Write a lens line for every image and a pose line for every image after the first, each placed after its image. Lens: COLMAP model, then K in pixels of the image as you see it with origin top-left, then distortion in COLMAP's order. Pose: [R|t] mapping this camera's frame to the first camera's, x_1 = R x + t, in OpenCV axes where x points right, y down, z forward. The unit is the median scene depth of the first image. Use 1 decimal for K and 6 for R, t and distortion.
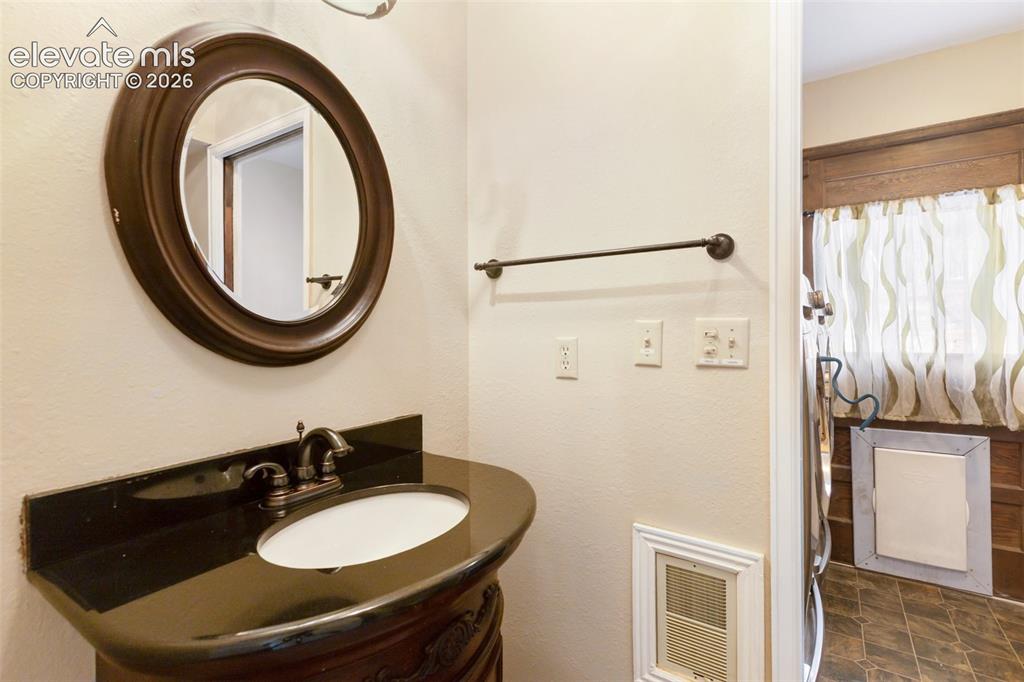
lens RADIAL K [[479.0, 0, 511.4], [0, 479.0, 333.6], [0, 0, 1]] dist [-0.001957, -0.000028]
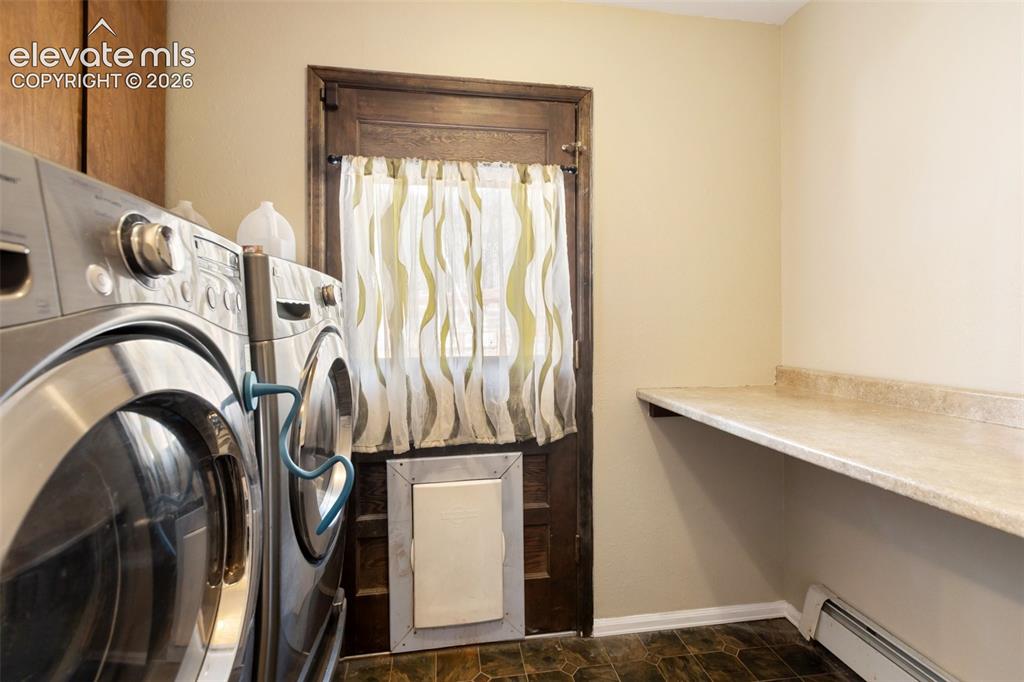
lens RADIAL K [[479.0, 0, 514.4], [0, 479.0, 337.2], [0, 0, 1]] dist [-0.001957, -0.000028]
pose [[0.734047, -0.012608, 0.678981, 0.383050], [0.002715, 0.999874, 0.015631, -0.005289], [-0.679093, -0.009630, 0.733989, 0.355823]]
